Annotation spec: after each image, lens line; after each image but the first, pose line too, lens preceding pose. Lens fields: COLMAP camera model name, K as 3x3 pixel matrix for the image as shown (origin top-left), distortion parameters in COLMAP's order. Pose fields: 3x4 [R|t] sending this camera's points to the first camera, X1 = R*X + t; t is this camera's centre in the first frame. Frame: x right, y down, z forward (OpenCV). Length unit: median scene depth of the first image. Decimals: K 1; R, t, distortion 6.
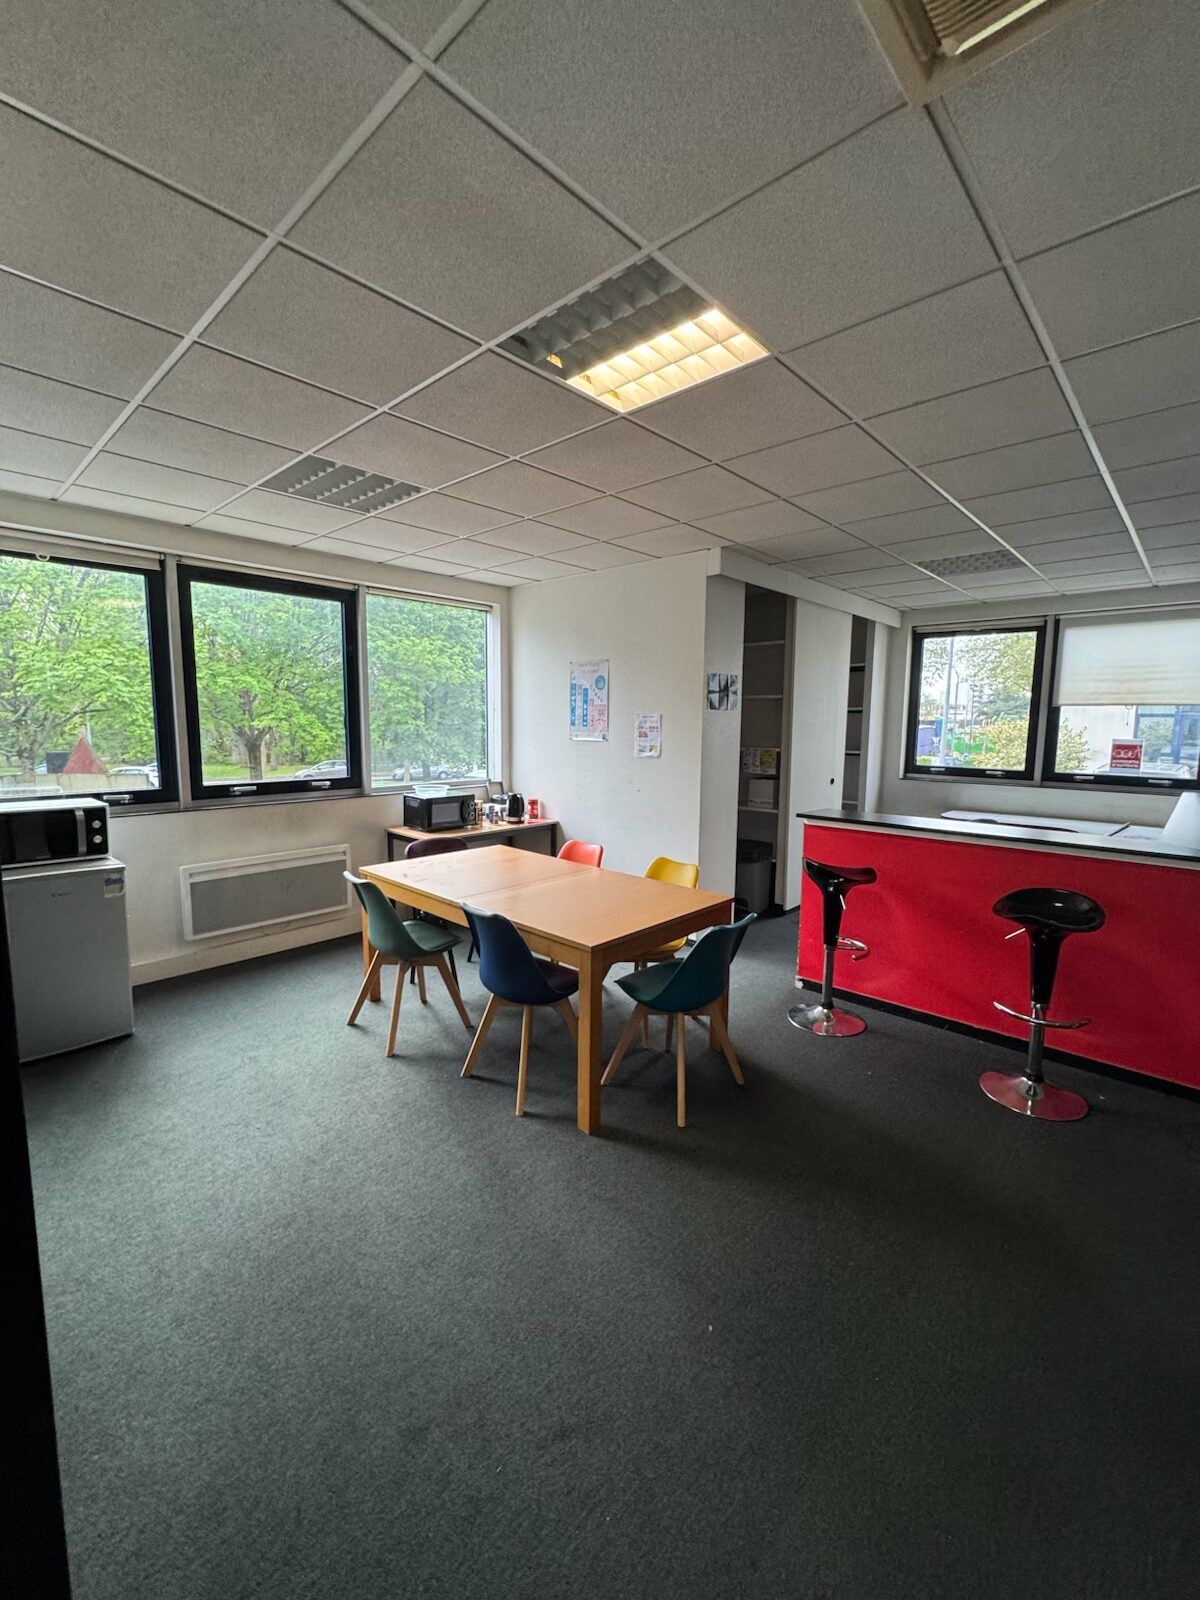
lens RADIAL K [[646.4, 0, 600.0], [0, 646.4, 800.0], [0, 0, 1]] dist [0.001404, -0.000107]
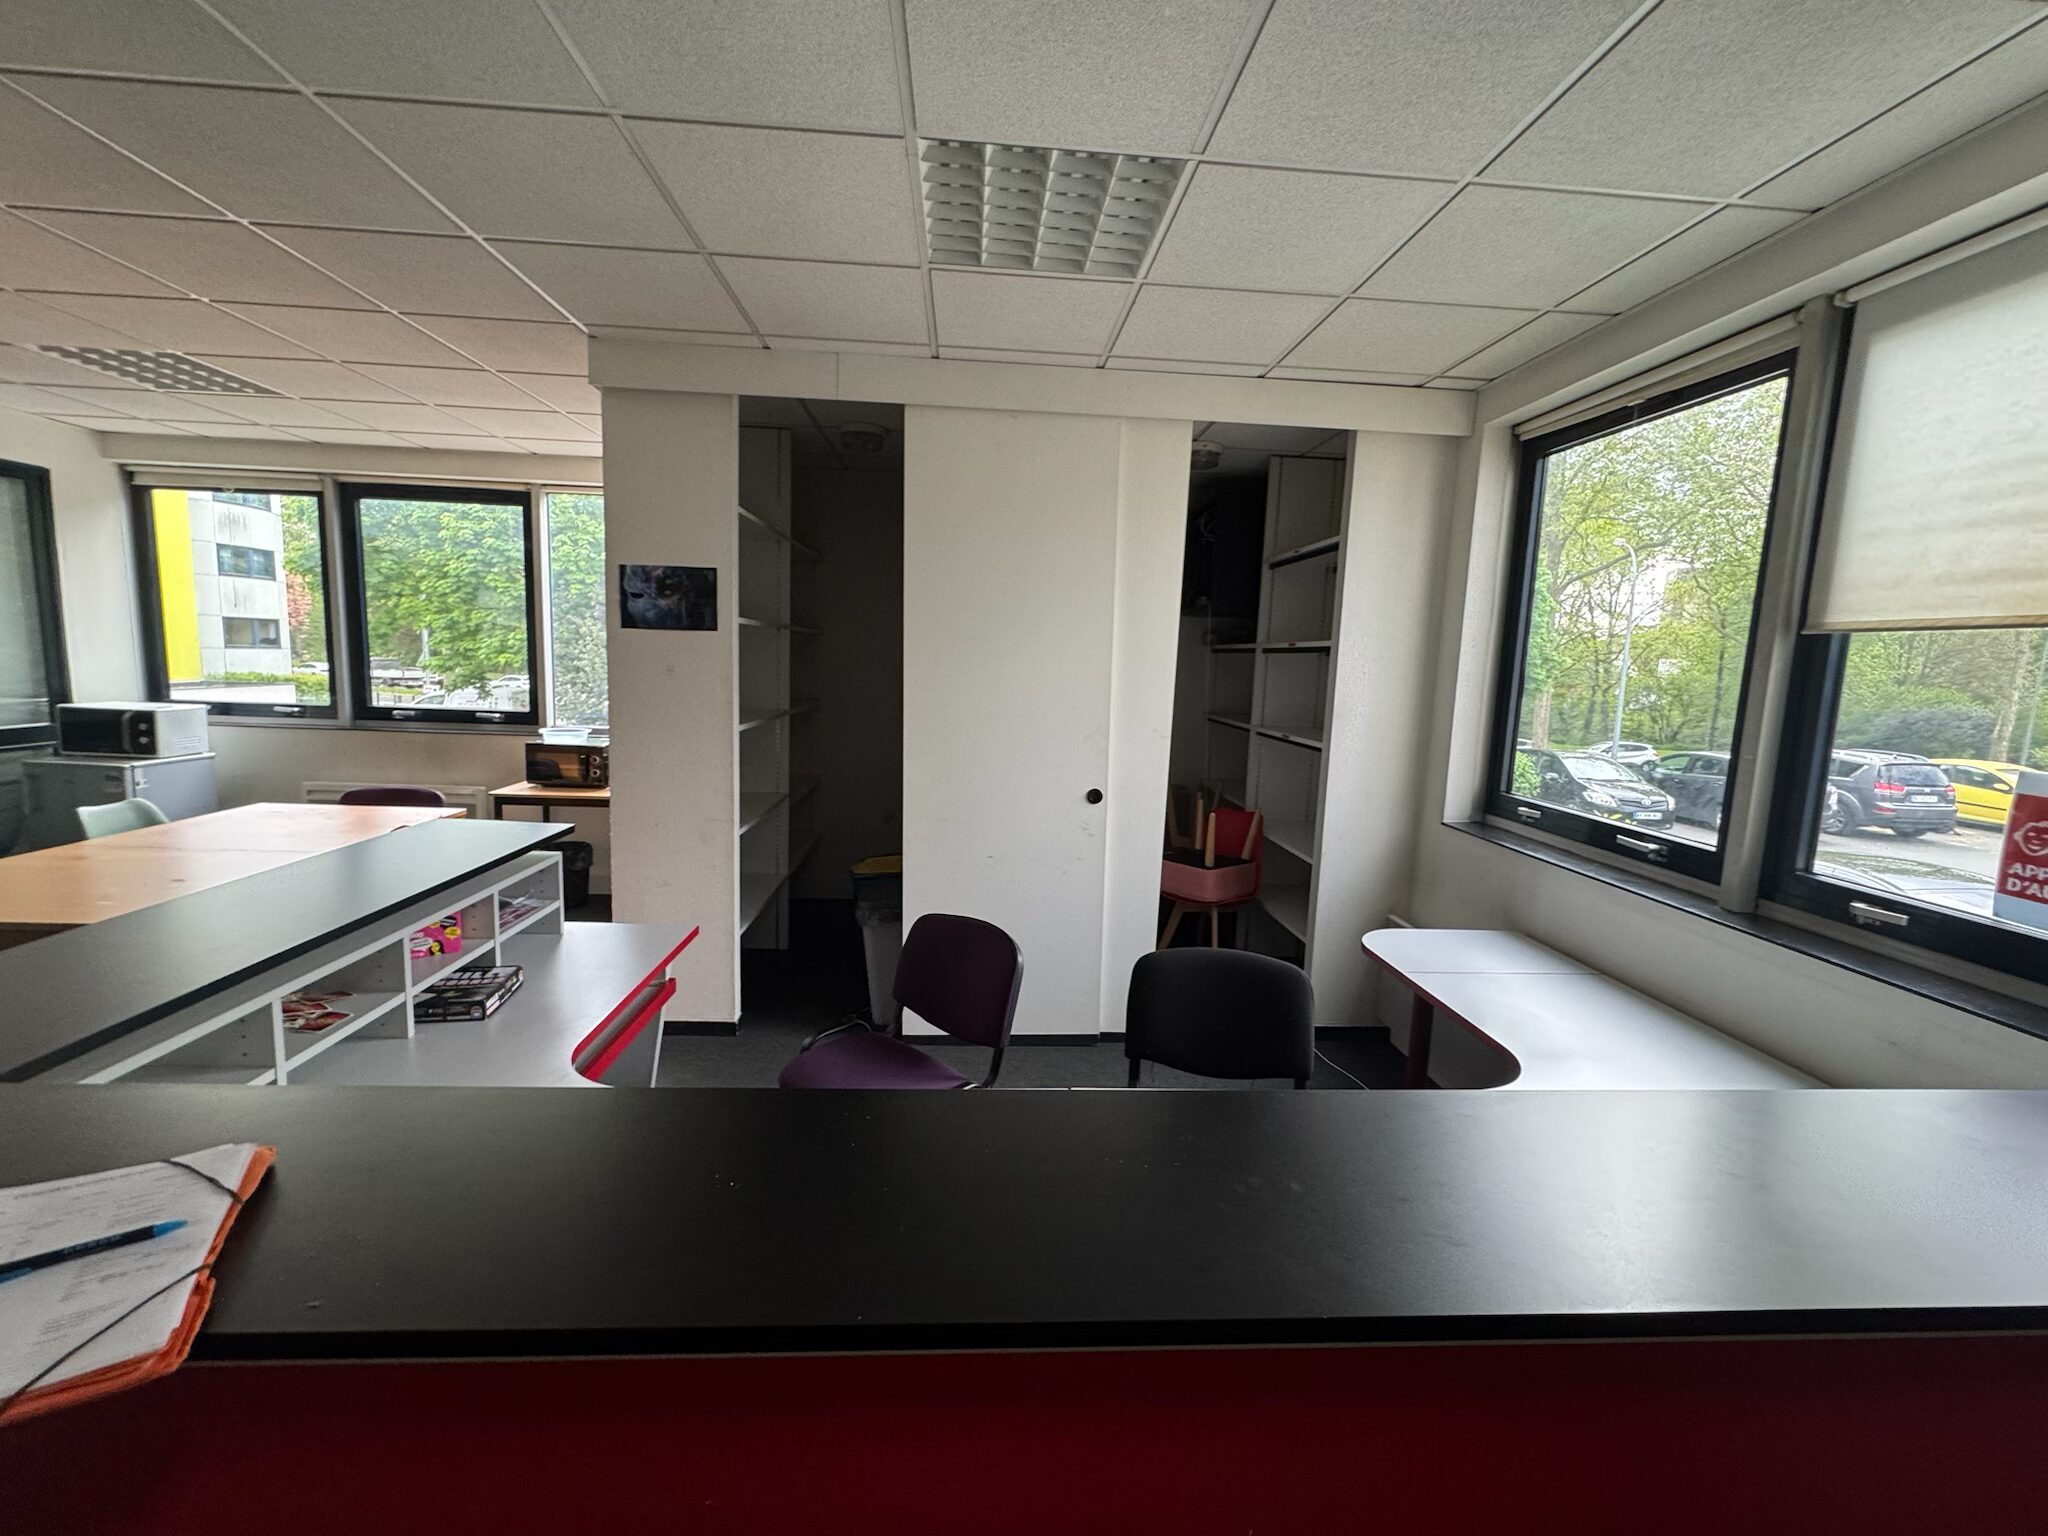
lens RADIAL K [[841.5, 0, 1024.0], [0, 841.5, 768.0], [0, 0, 1]] dist [0.000027, -0.000083]
pose [[0.733101, 0.108568, -0.671398, 0.863911], [-0.115220, 0.992733, 0.034720, -0.077018], [0.670289, 0.051905, 0.740283, 0.634371]]
